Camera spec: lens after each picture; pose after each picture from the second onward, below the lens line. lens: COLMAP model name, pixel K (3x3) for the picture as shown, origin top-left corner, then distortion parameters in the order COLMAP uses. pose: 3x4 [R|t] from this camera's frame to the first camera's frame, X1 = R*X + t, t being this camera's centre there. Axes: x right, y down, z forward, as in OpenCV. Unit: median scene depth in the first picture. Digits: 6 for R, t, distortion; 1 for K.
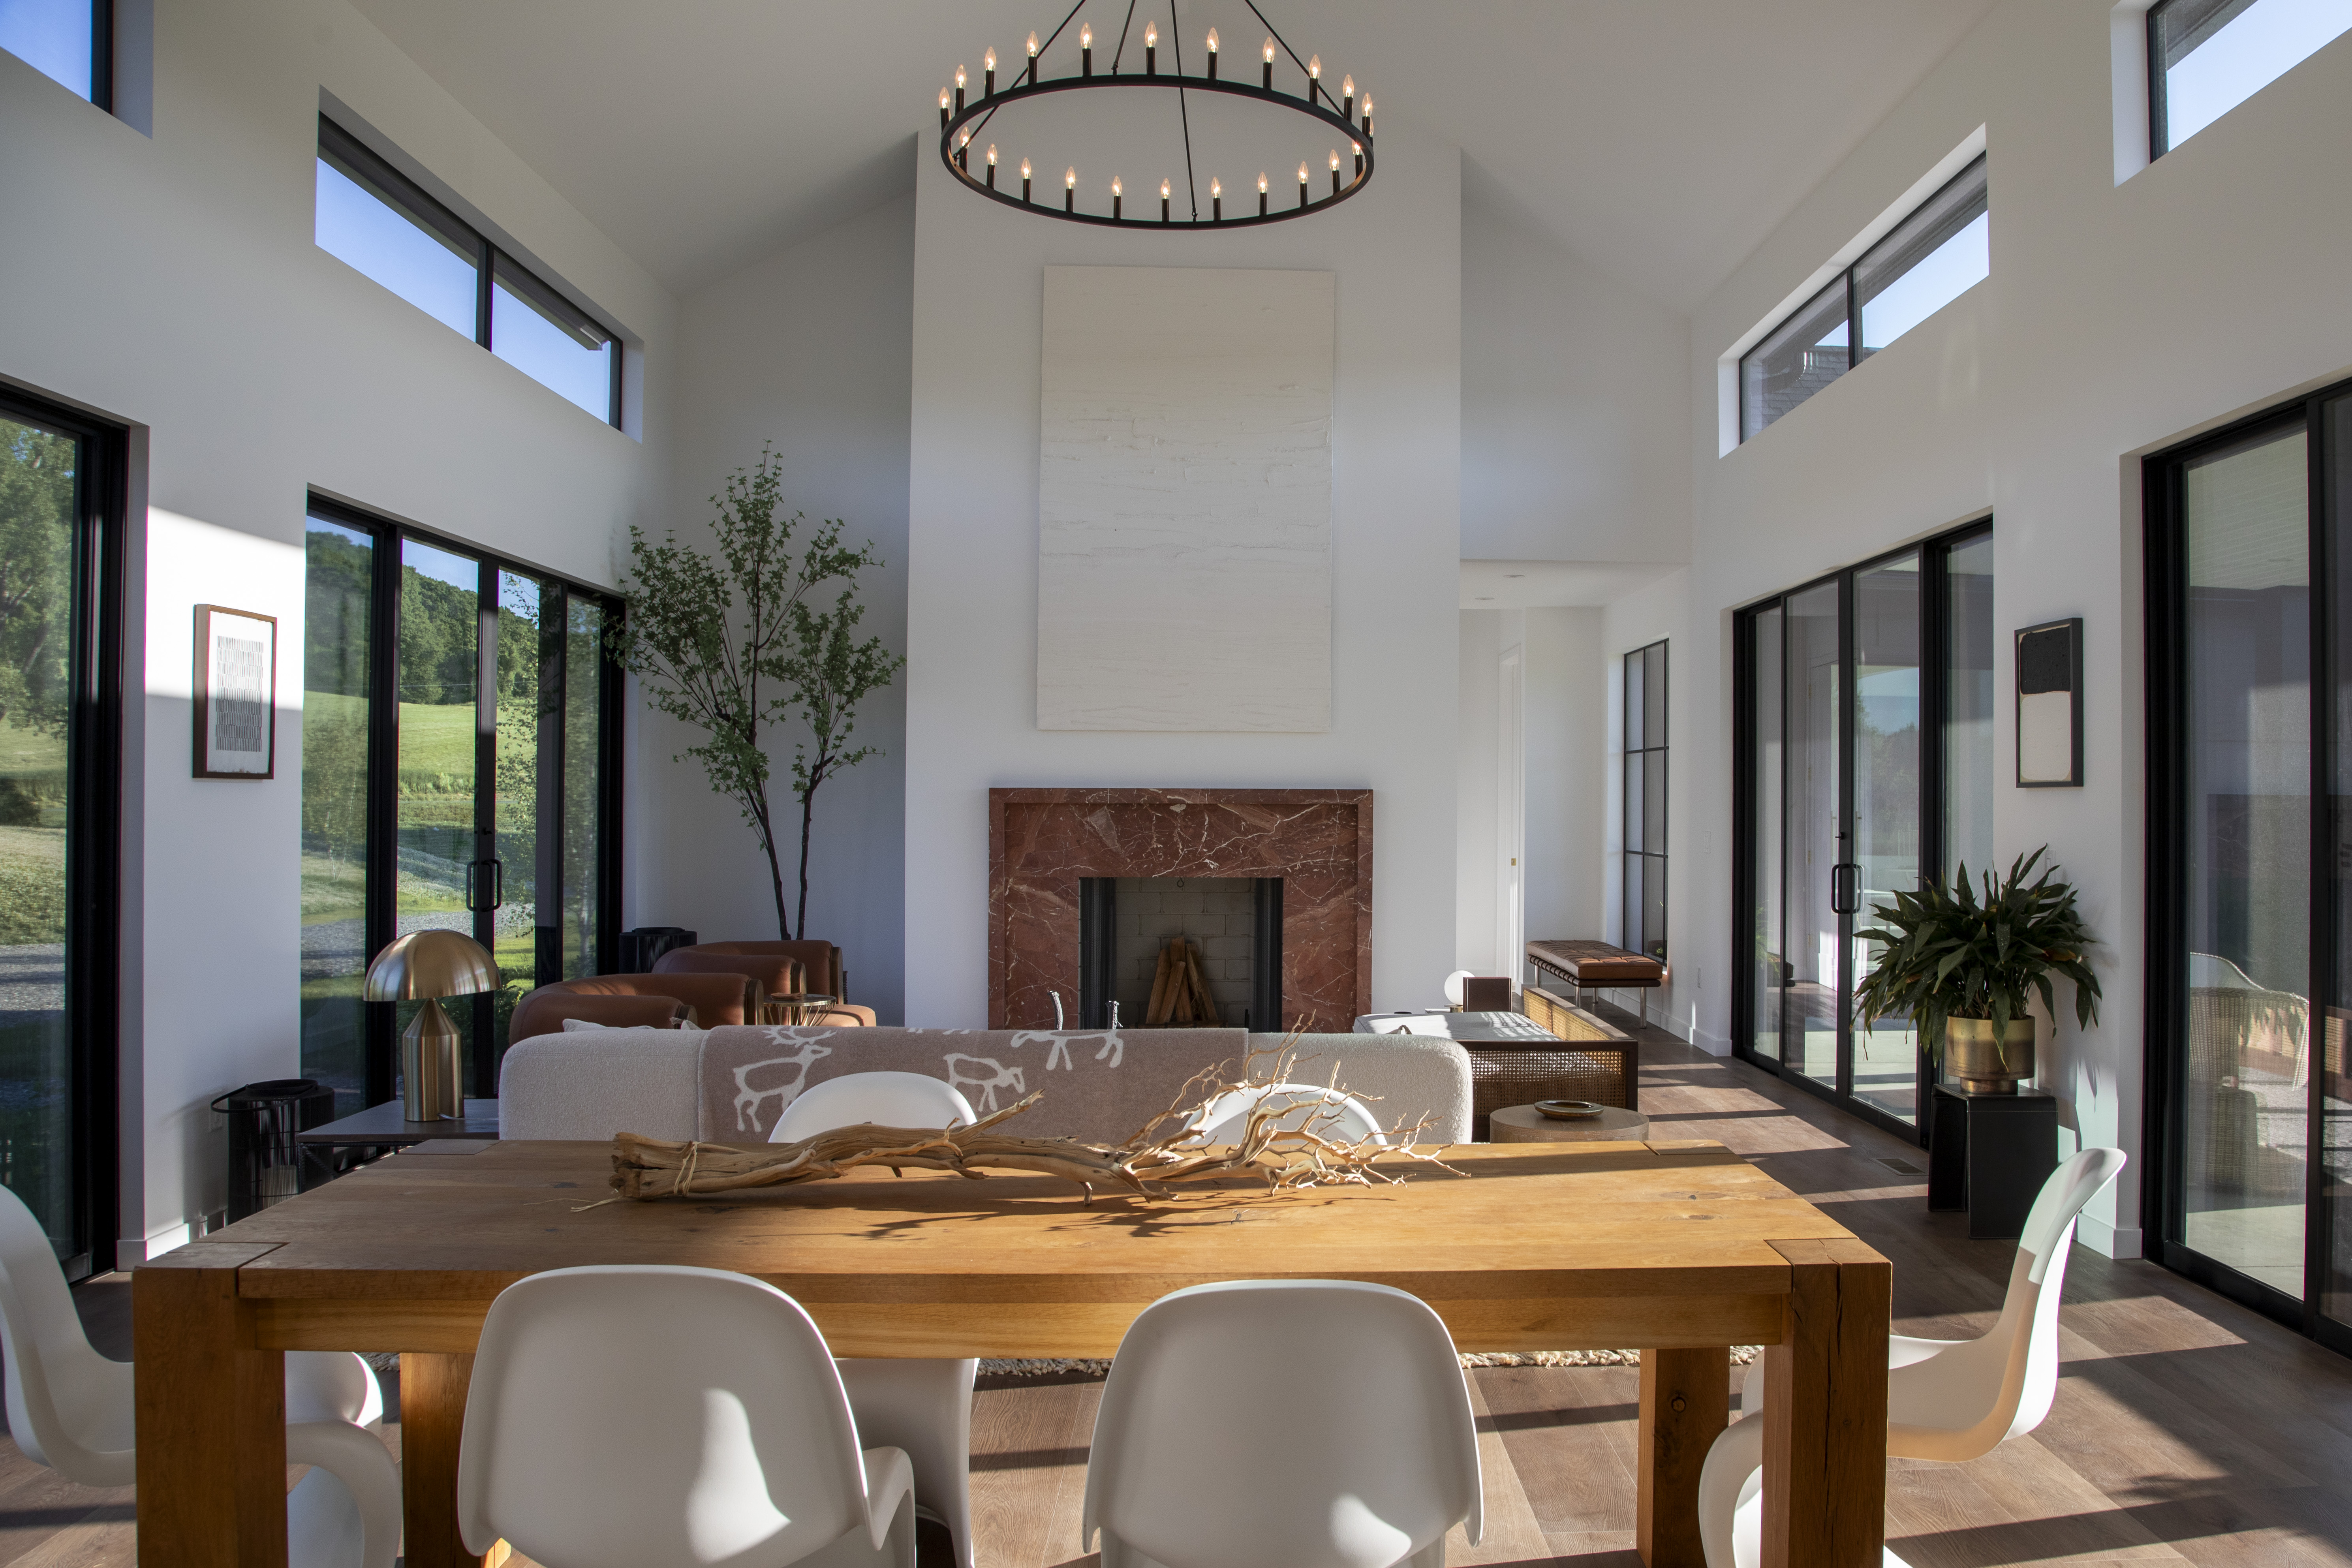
lens RADIAL K [[1653.7, 0, 1176.0], [0, 1653.7, 784.0], [0, 0, 1]] dist [0.189400, 0.000694]
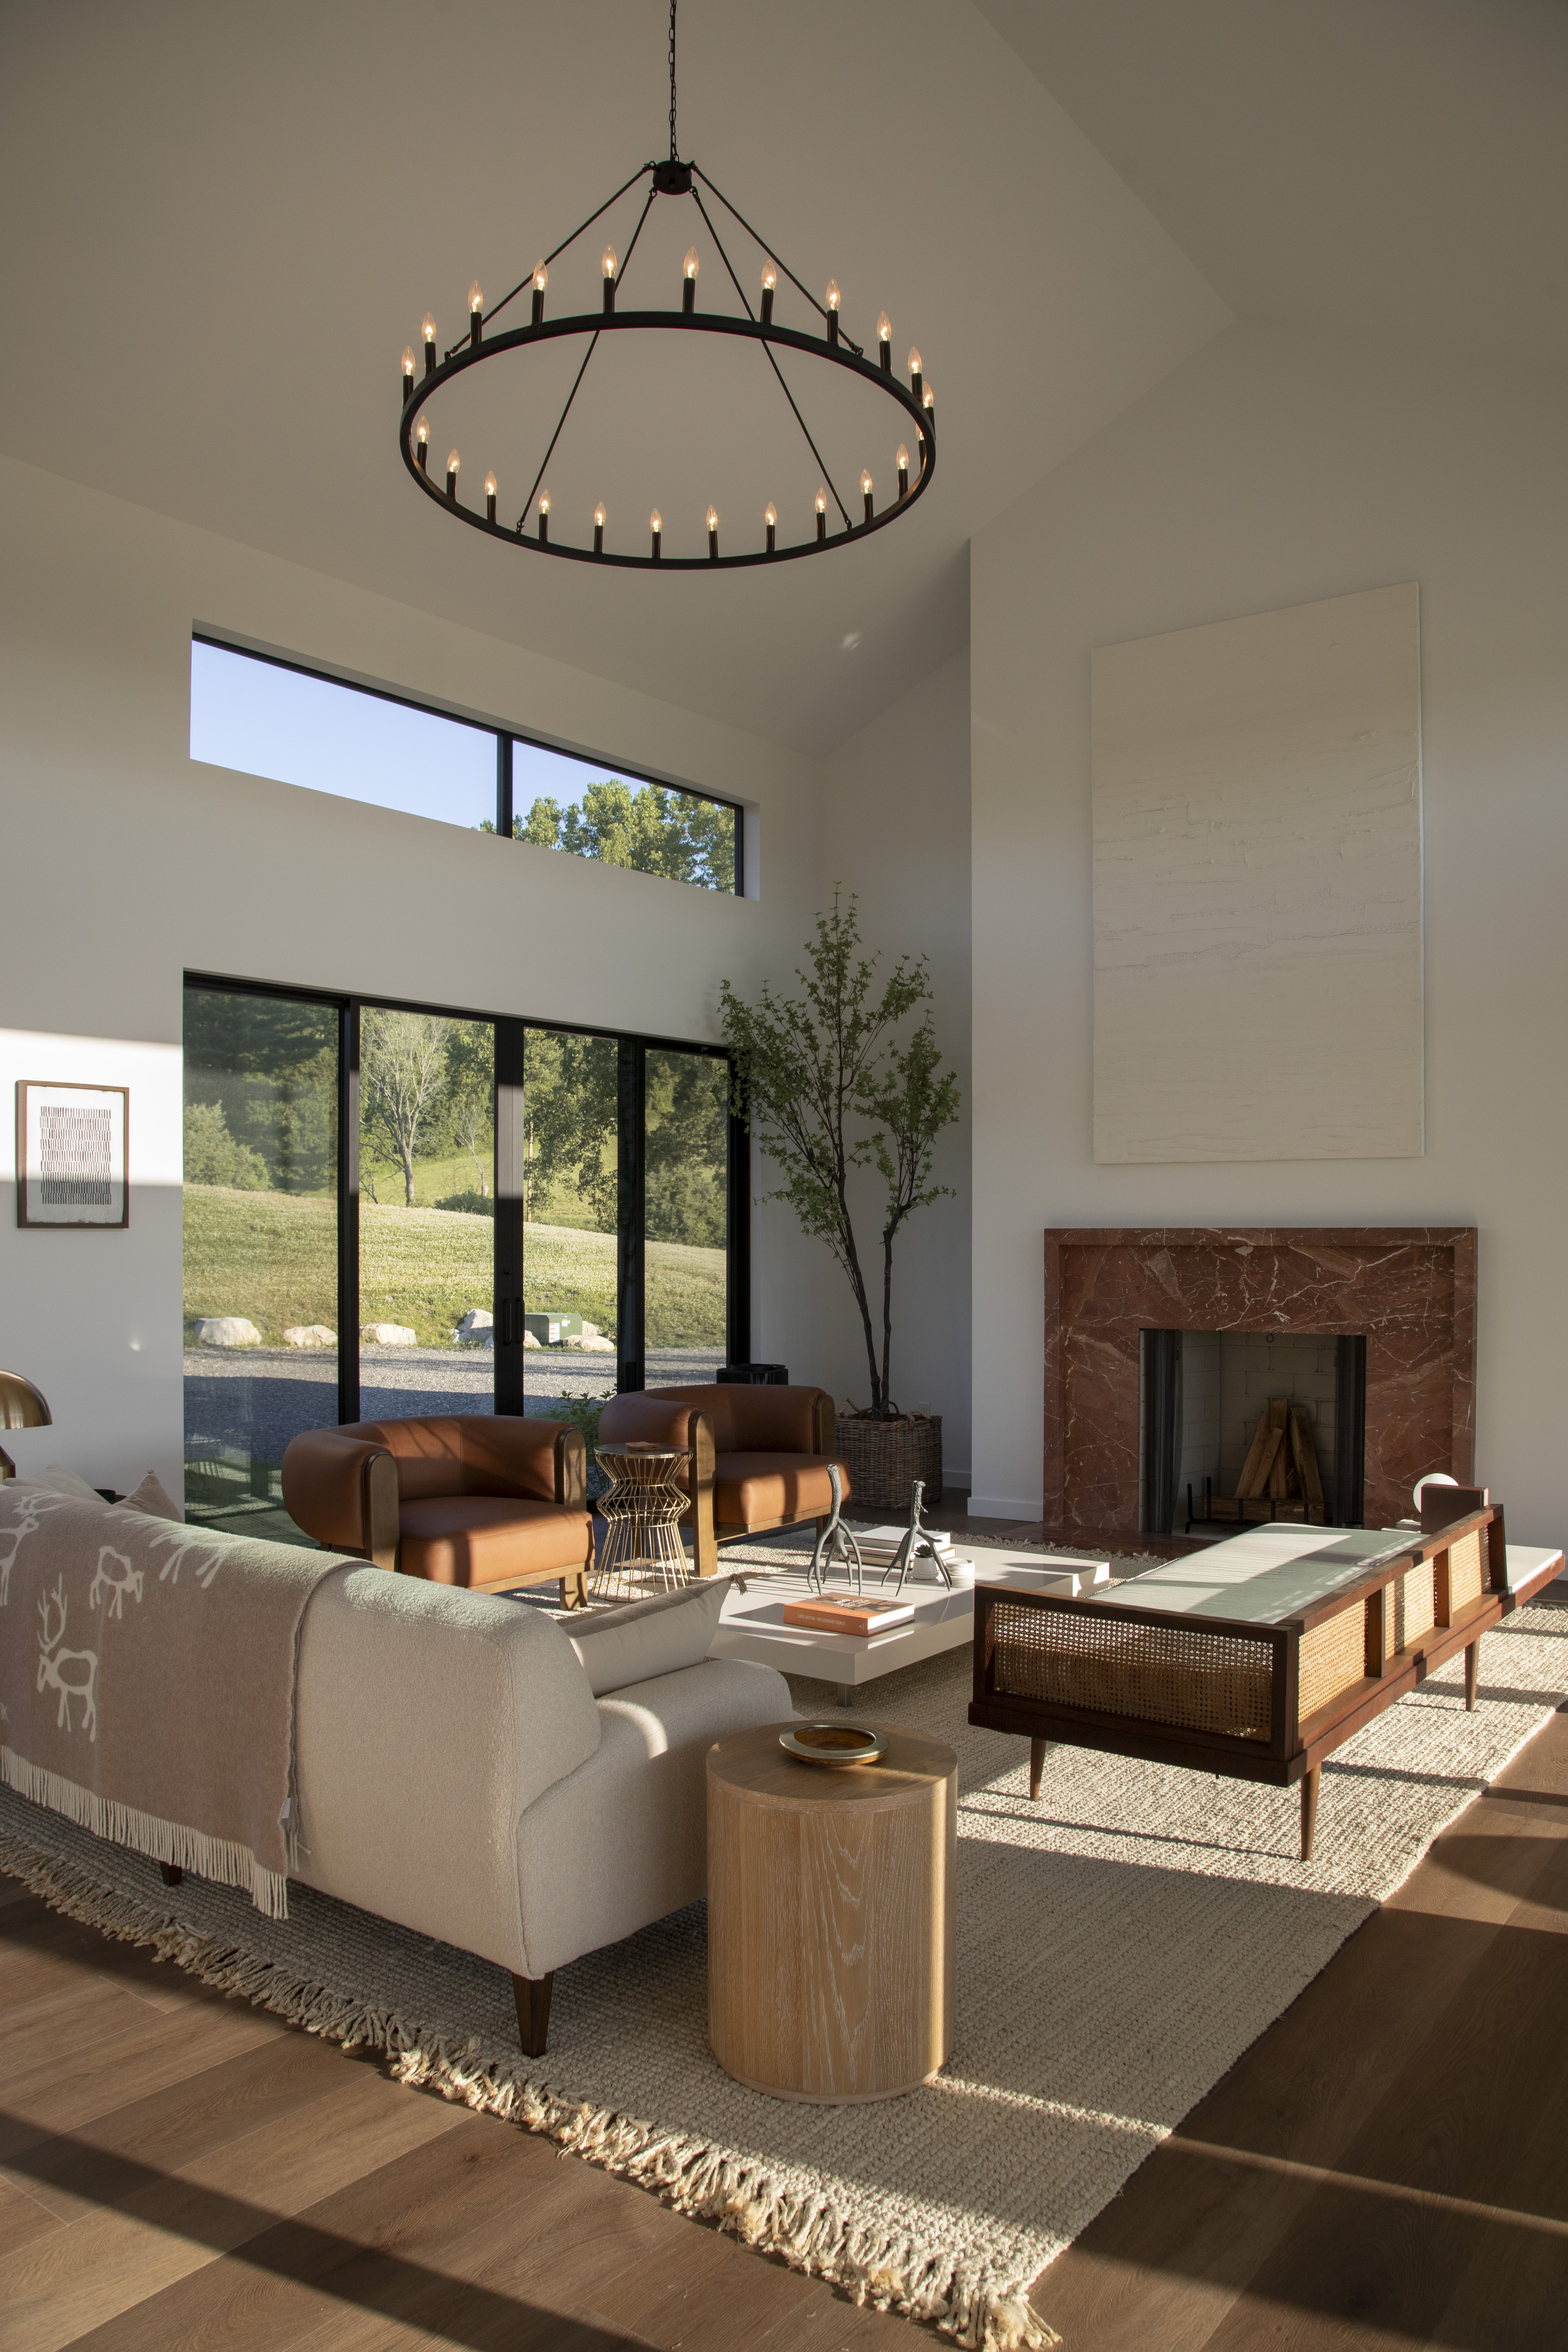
lens RADIAL K [[1653.8, 0, 783.0], [0, 1653.8, 1238.8], [0, 0, 1]] dist [0.189400, 0.000694]
pose [[0.873307, -0.003707, -0.487156, 0.215195], [0.008480, 0.999935, 0.007593, -0.000445], [0.487096, -0.010762, 0.873282, 0.122139]]
